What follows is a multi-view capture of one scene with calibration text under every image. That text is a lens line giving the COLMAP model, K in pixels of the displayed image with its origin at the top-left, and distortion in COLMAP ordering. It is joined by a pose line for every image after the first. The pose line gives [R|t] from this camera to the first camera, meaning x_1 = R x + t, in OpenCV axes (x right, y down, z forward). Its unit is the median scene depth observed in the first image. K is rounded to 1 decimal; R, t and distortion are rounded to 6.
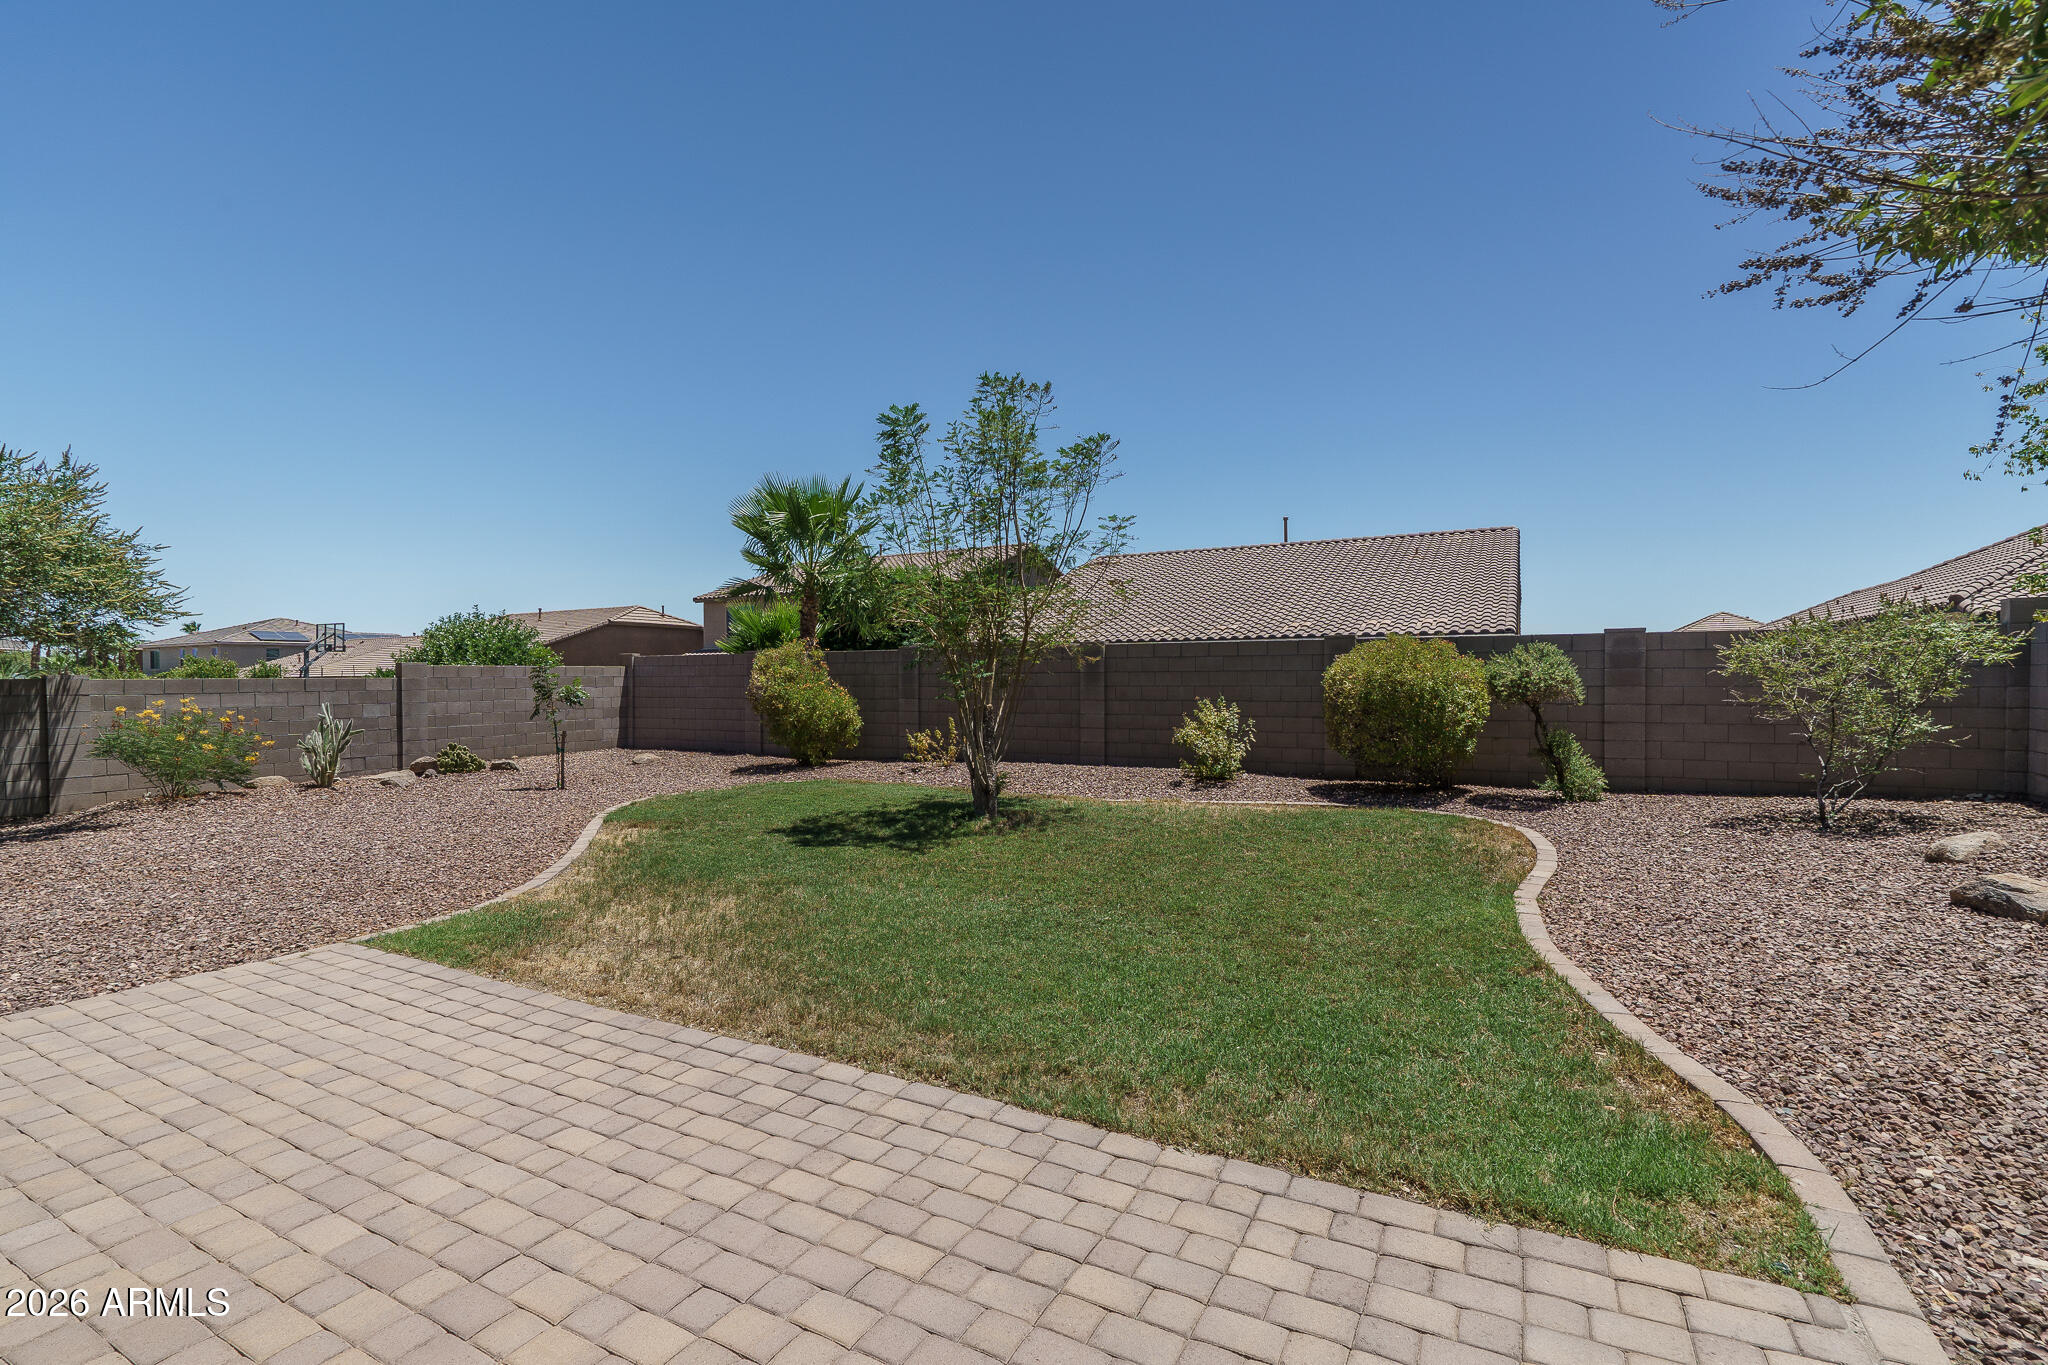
lens RADIAL K [[927.8, 0, 1013.1], [0, 927.8, 677.0], [0, 0, 1]] dist [-0.002623, 0.000193]
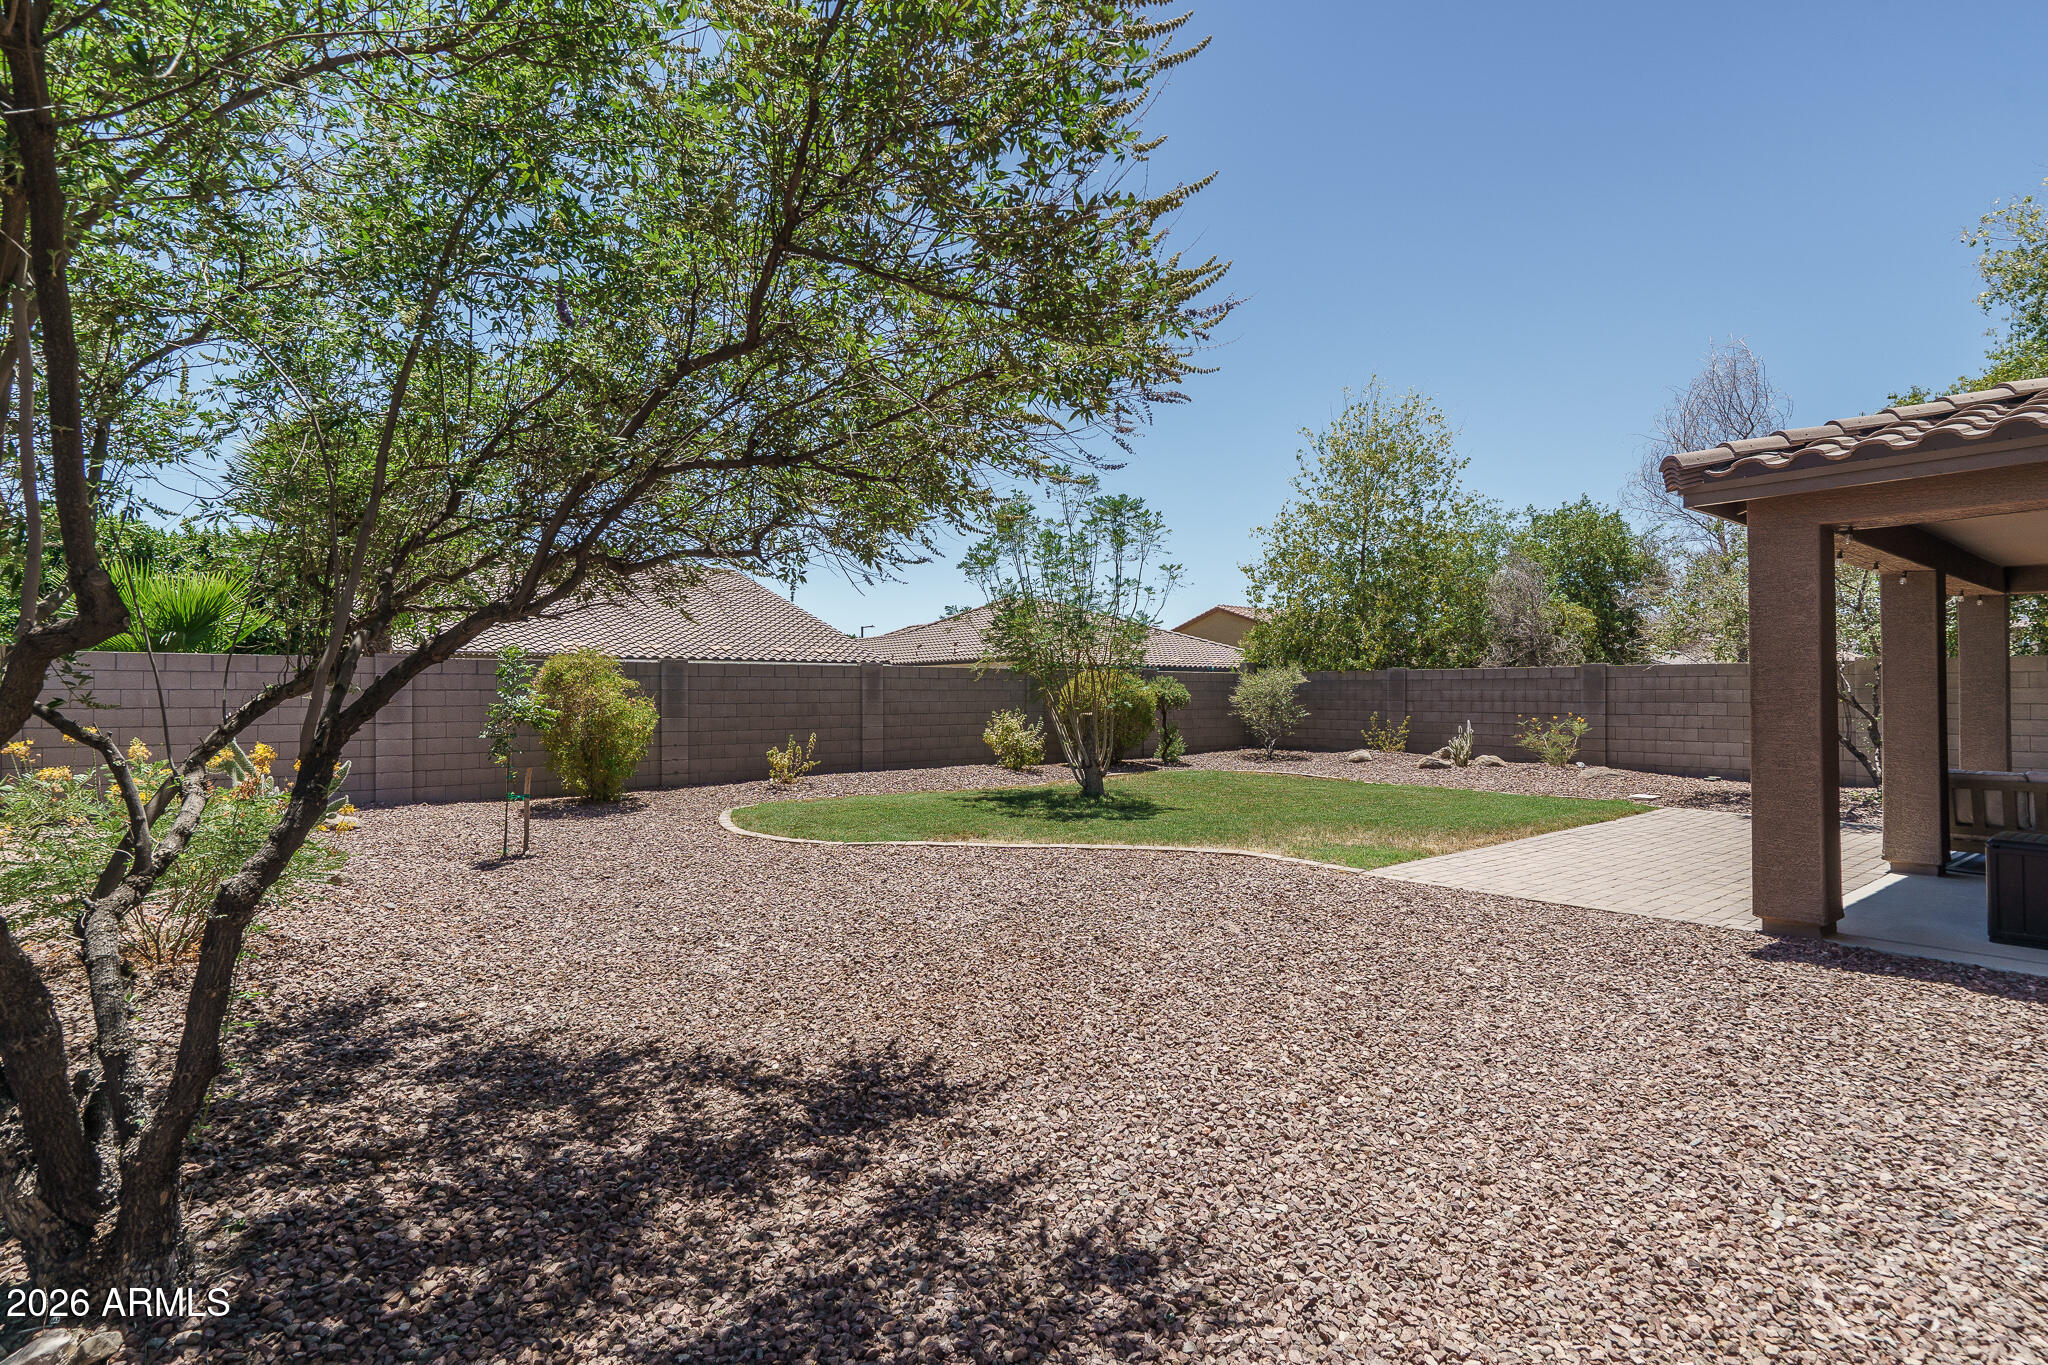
lens RADIAL K [[997.3, 0, 1024.0], [0, 997.3, 682.5], [0, 0, 1]] dist [-0.001141, -0.000022]
pose [[0.383970, 0.016972, 0.923189, -1.372698], [0.000226, 0.999829, -0.018475, 0.012100], [-0.923345, 0.007303, 0.383901, 0.512070]]
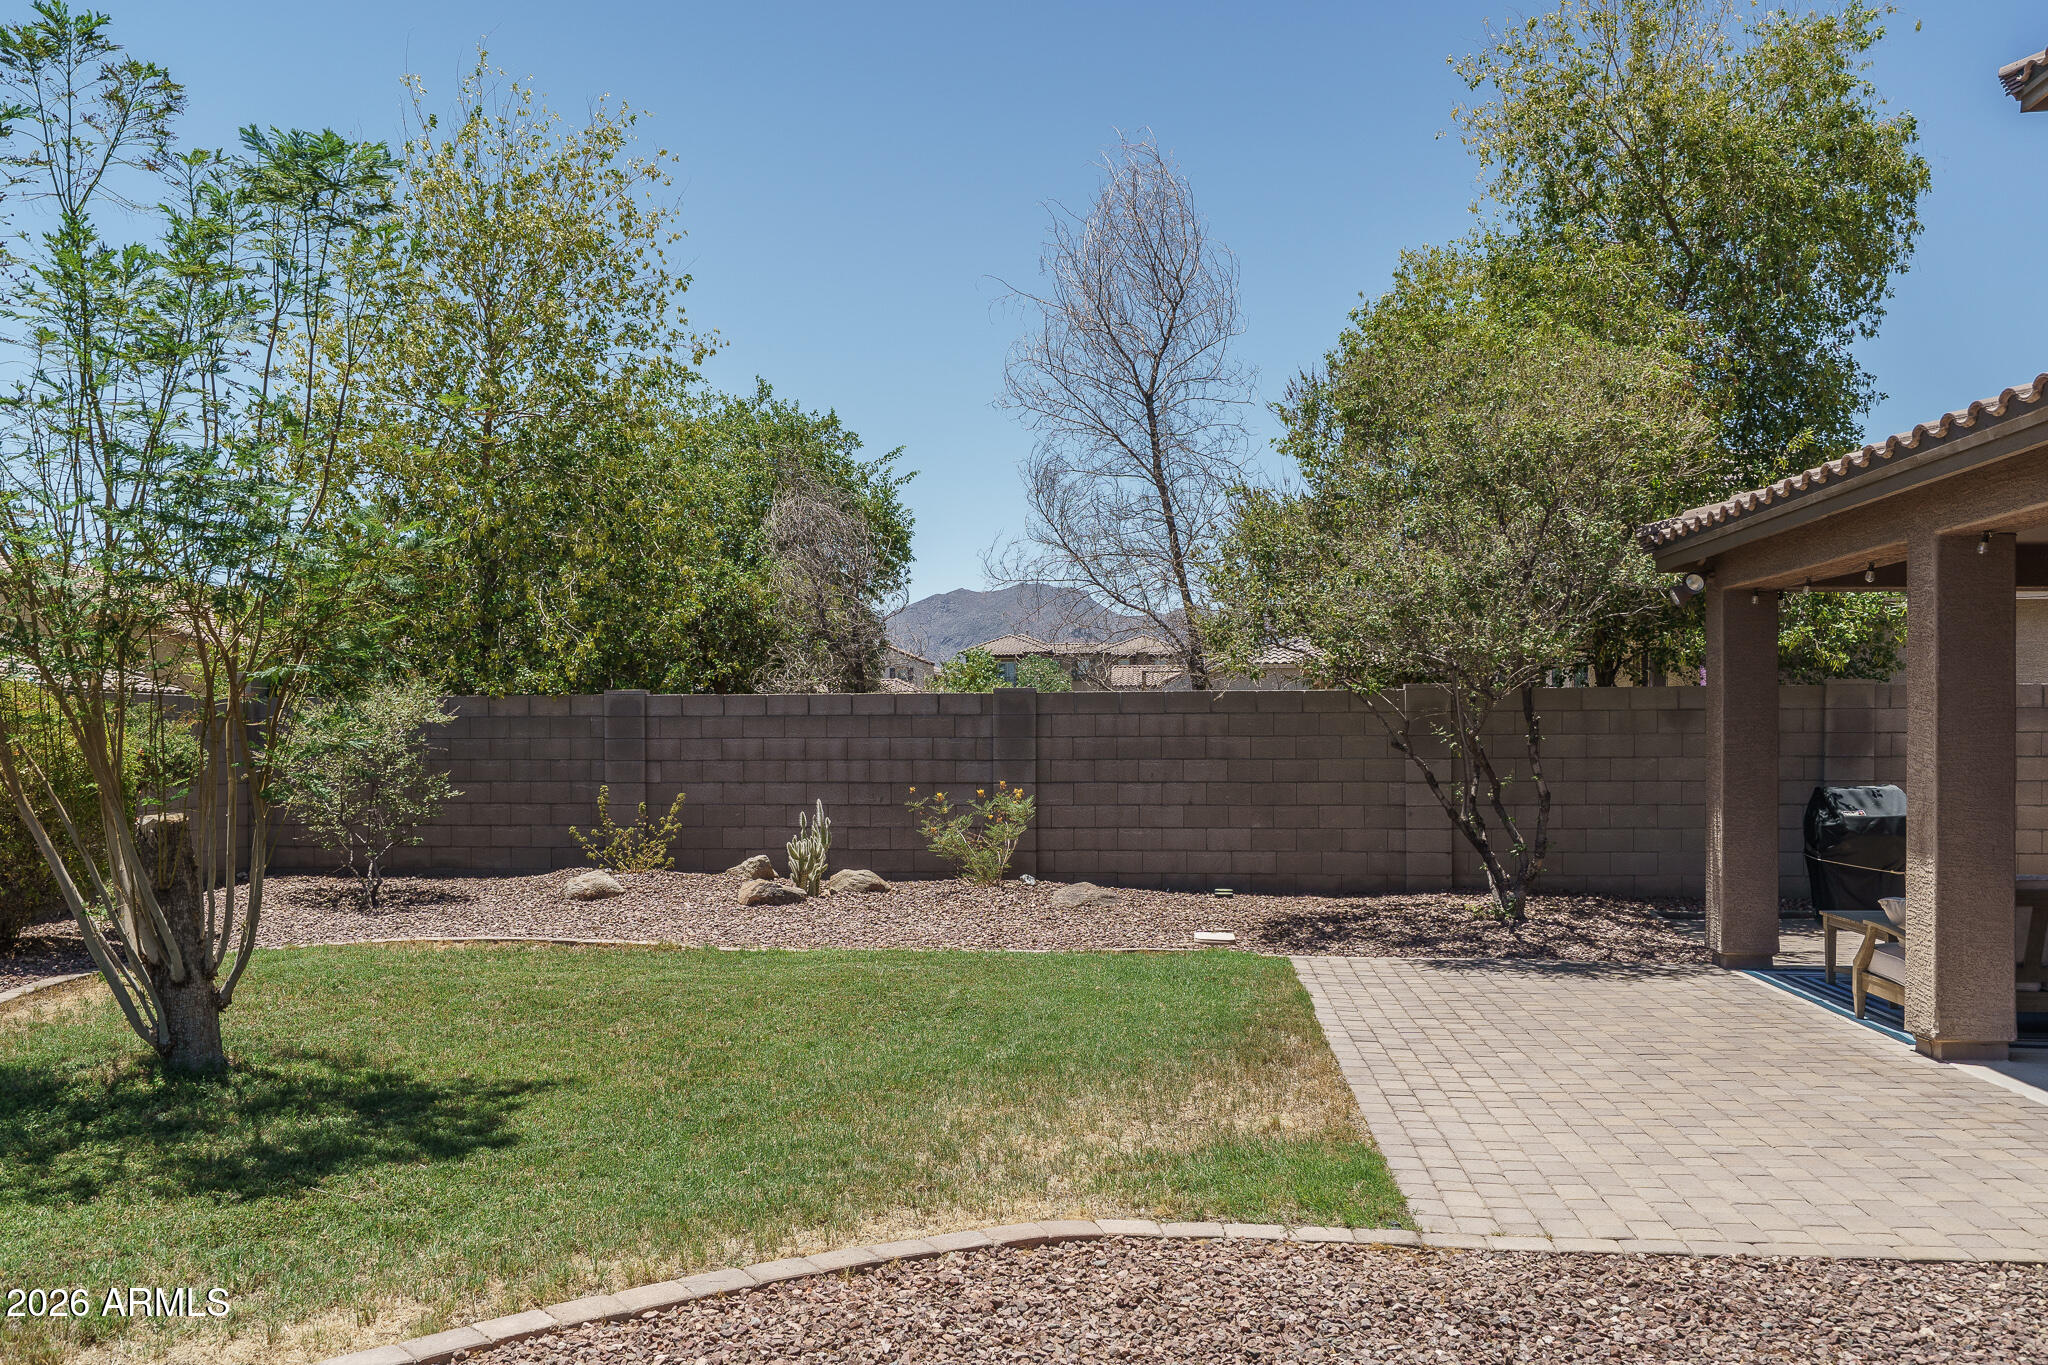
lens RADIAL K [[1800.4, 0, 932.7], [0, 1800.4, 685.6], [0, 0, 1]] dist [-0.001355, 0.003633]
pose [[-0.369623, 0.034864, 0.928528, -0.913300], [0.008238, 0.999380, -0.034245, 0.001650], [-0.929145, -0.005008, -0.369681, 0.959825]]
